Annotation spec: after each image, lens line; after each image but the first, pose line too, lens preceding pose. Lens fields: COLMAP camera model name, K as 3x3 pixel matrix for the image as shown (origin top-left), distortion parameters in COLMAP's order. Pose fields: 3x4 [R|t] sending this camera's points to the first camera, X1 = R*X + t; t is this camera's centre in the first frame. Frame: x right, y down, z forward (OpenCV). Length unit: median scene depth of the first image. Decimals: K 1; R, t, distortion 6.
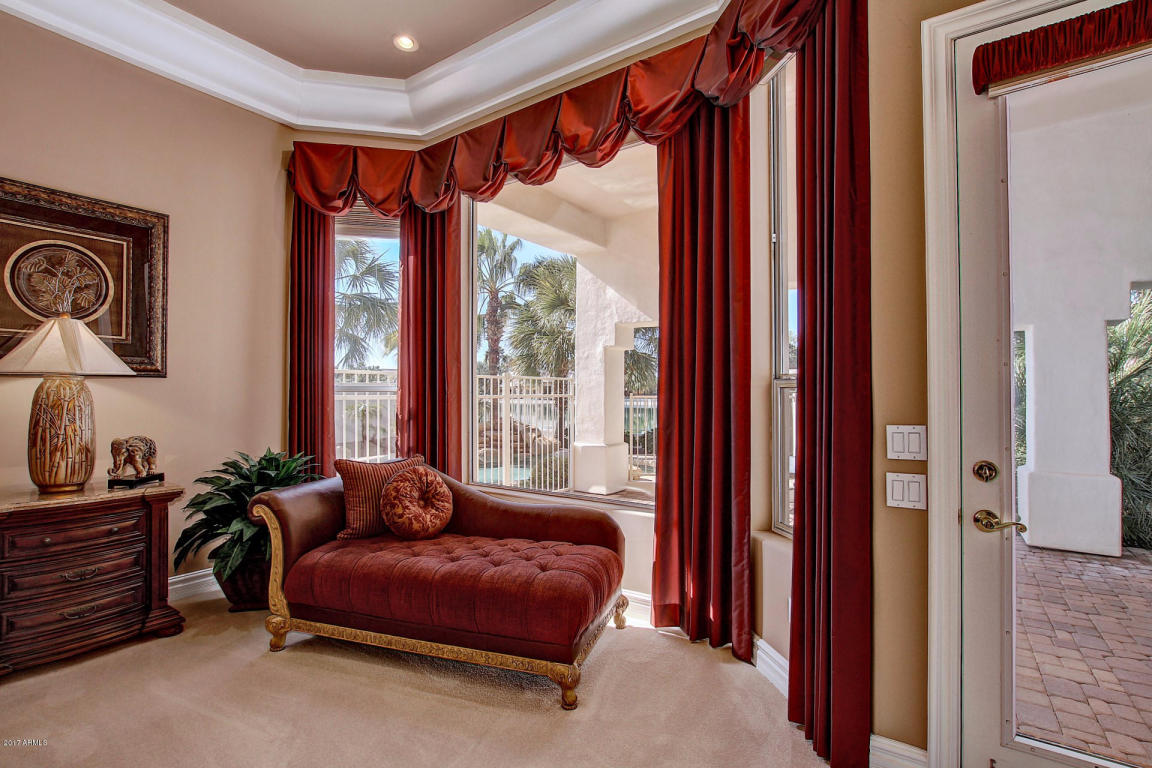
lens RADIAL K [[533.1, 0, 574.8], [0, 533.1, 386.3], [0, 0, 1]] dist [-0.005728, -0.000264]
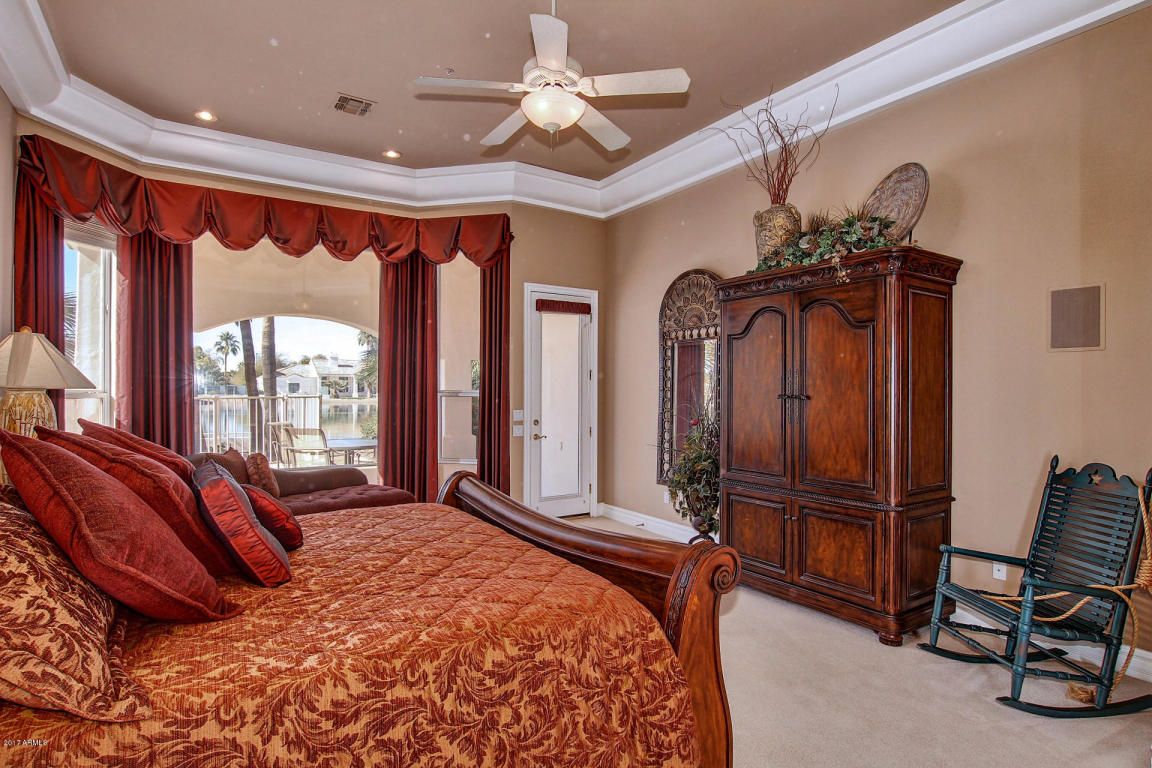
lens RADIAL K [[593.6, 0, 571.7], [0, 593.6, 383.9], [0, 0, 1]] dist [-0.018859, 0.001582]
pose [[0.373141, 0.008102, 0.927739, -1.418944], [-0.013138, 0.999908, -0.003448, -0.039611], [-0.927682, -0.010902, 0.373213, -0.333024]]
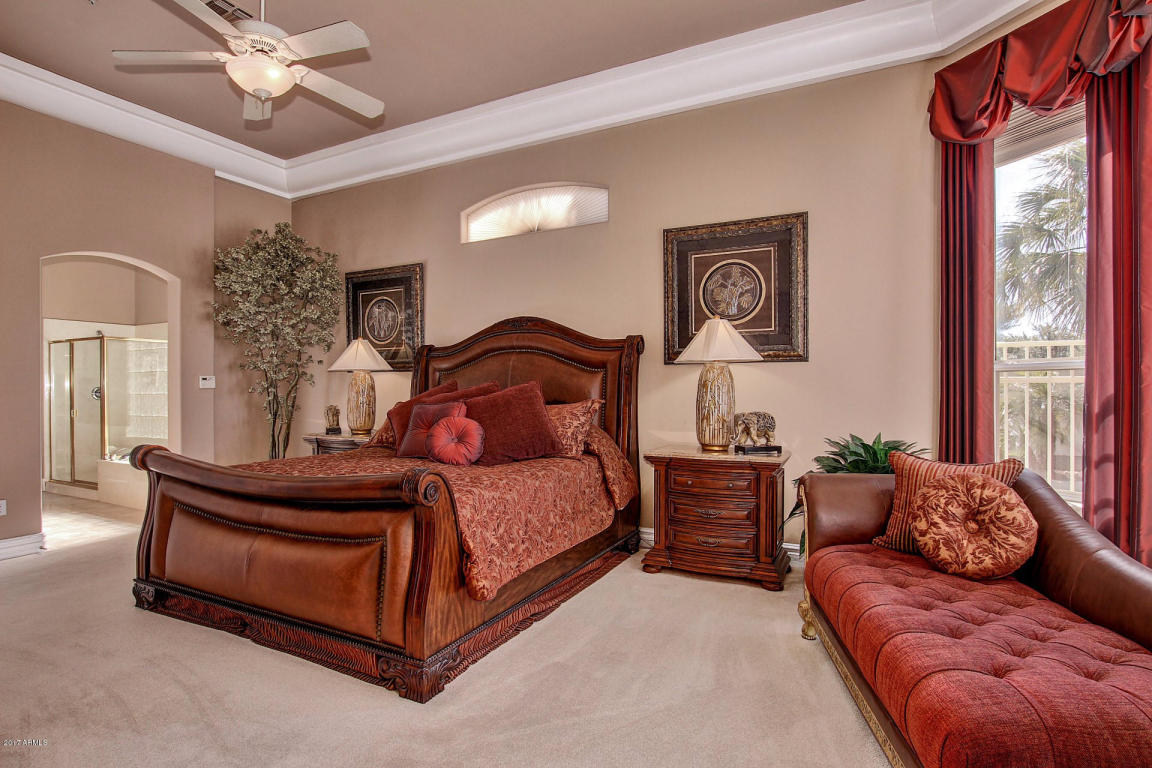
lens RADIAL K [[593.6, 0, 588.5], [0, 593.6, 391.2], [0, 0, 1]] dist [-0.018859, 0.001582]
pose [[0.153104, 0.000804, -0.988210, 0.397151], [0.015123, 0.999881, 0.003156, 0.036713], [0.988094, -0.015428, 0.153074, 0.412684]]
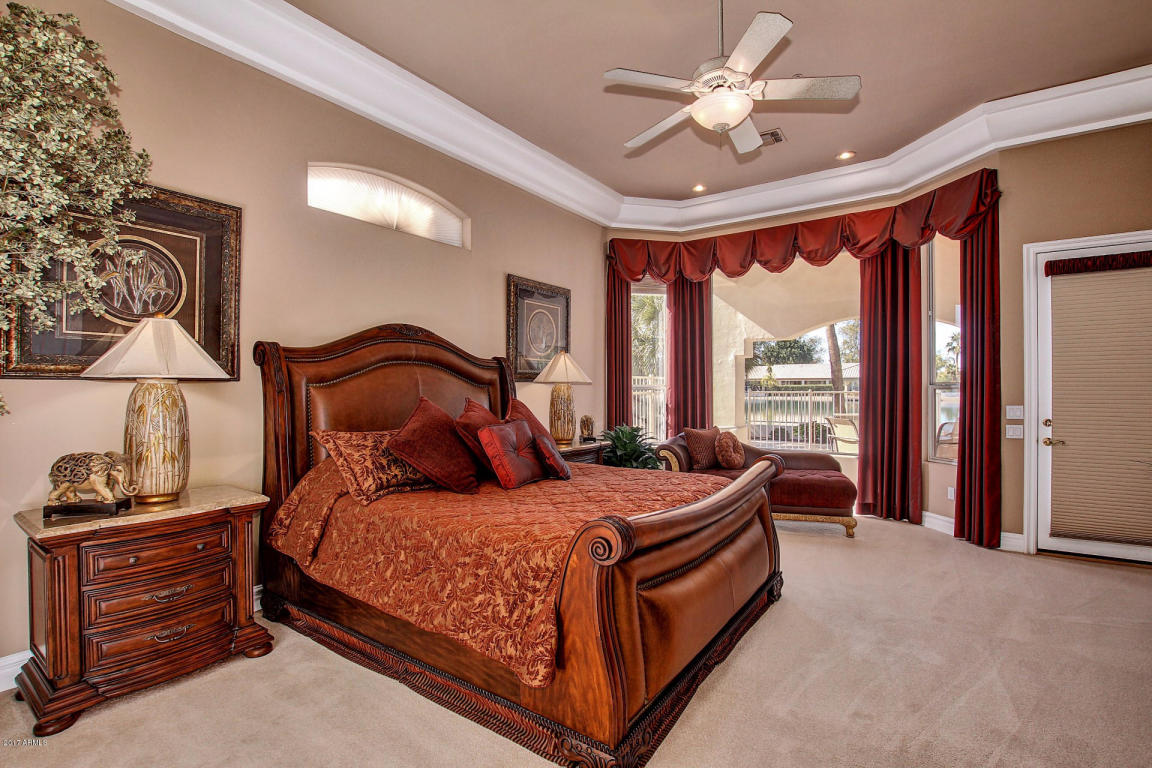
lens RADIAL K [[533.1, 0, 583.5], [0, 533.1, 387.6], [0, 0, 1]] dist [-0.005728, -0.000264]
pose [[0.999764, -0.002240, 0.021618, -0.829173], [0.001945, 0.999905, 0.013673, -0.027495], [-0.021646, -0.013628, 0.999673, -0.823051]]
